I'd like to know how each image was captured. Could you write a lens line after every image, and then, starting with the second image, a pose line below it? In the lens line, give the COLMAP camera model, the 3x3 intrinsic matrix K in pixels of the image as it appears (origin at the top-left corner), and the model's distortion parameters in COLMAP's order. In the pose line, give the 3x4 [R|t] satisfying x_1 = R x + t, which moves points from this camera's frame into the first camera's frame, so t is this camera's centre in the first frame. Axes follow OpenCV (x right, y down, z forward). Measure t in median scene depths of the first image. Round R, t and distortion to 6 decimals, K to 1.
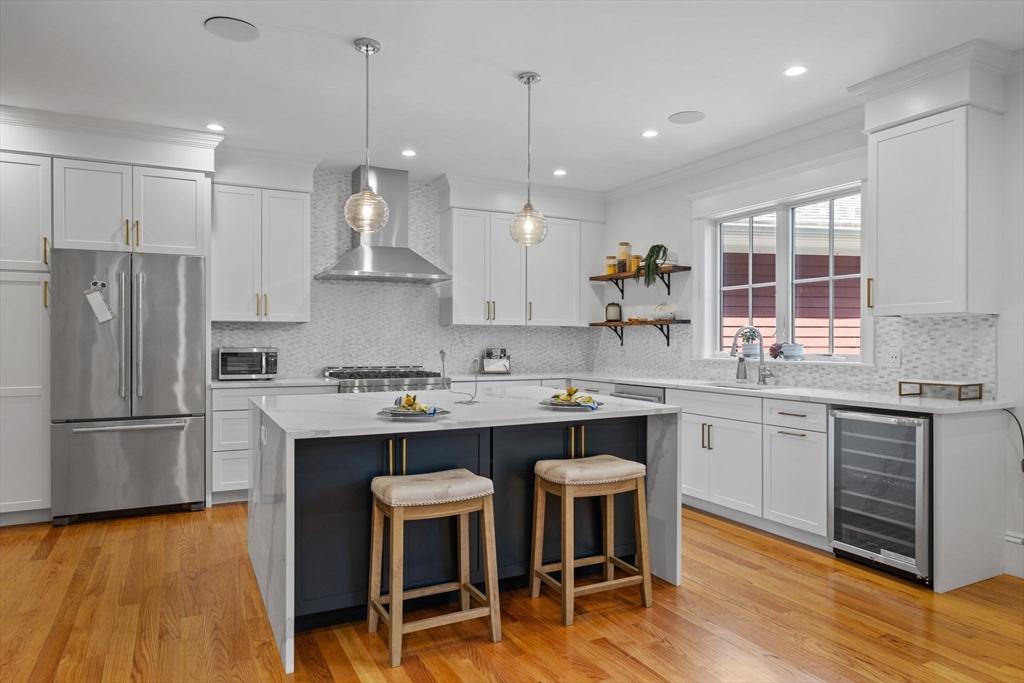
lens RADIAL K [[552.9, 0, 511.6], [0, 552.9, 346.8], [0, 0, 1]] dist [0.001403, 0.000783]
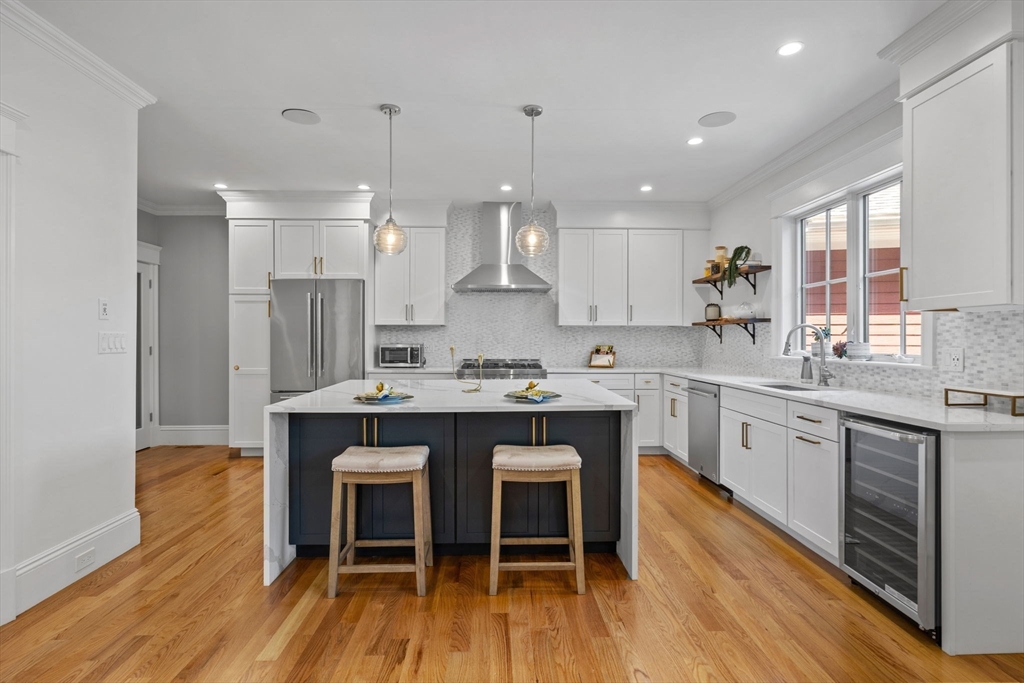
lens RADIAL K [[446.3, 0, 512.0], [0, 446.3, 341.5], [0, 0, 1]] dist [-0.000015, -0.000047]
pose [[0.928408, 0.002849, -0.371551, 0.241239], [-0.004576, 0.999982, -0.003767, -0.002065], [0.371534, 0.005197, 0.928405, 0.090816]]
